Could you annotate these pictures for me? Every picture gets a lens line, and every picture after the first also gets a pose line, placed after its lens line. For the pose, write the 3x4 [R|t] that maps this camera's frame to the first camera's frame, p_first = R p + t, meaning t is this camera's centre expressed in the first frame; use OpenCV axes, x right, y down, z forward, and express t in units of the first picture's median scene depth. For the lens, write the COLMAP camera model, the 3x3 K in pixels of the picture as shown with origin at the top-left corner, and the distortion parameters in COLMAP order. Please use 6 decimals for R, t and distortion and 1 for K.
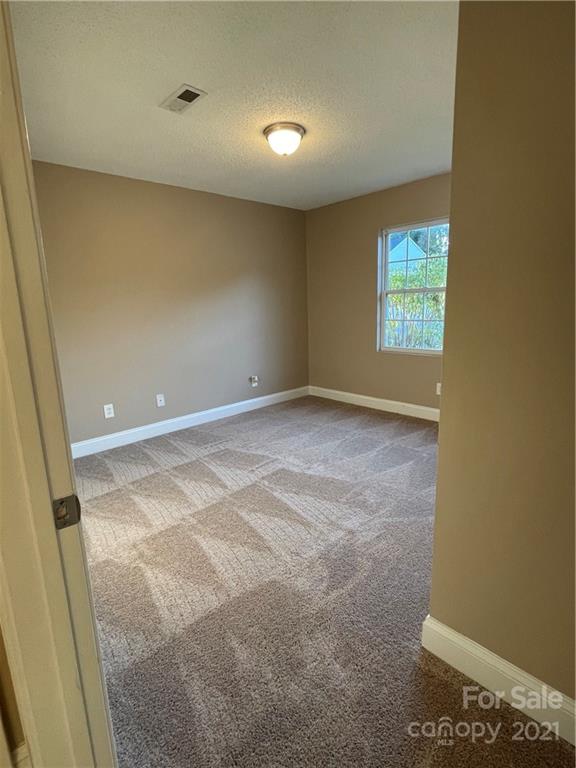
lens RADIAL K [[381.3, 0, 290.6], [0, 381.3, 384.1], [0, 0, 1]] dist [-0.004580, 0.002109]
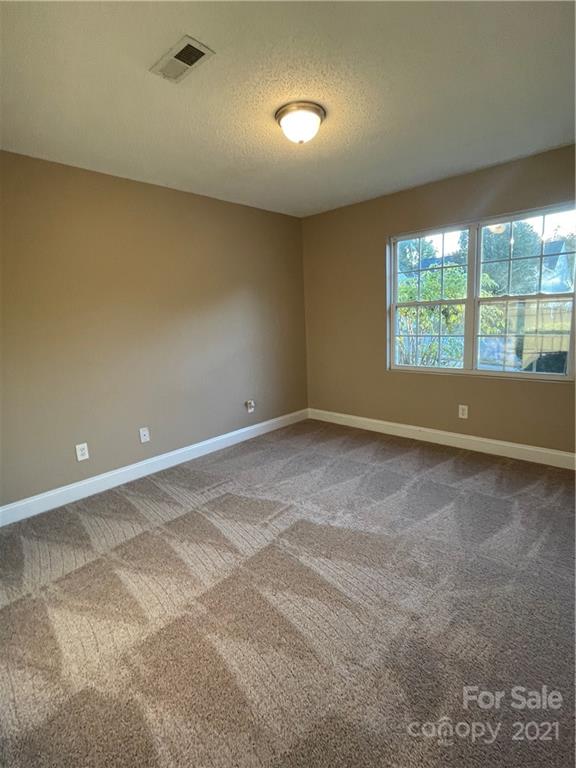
lens RADIAL K [[381.3, 0, 288.7], [0, 381.3, 383.8], [0, 0, 1]] dist [-0.004580, 0.002109]
pose [[0.997802, -0.025253, 0.061268, -0.097298], [0.027467, 0.998990, -0.035564, -0.044469], [-0.060308, 0.037169, 0.997488, 0.180329]]
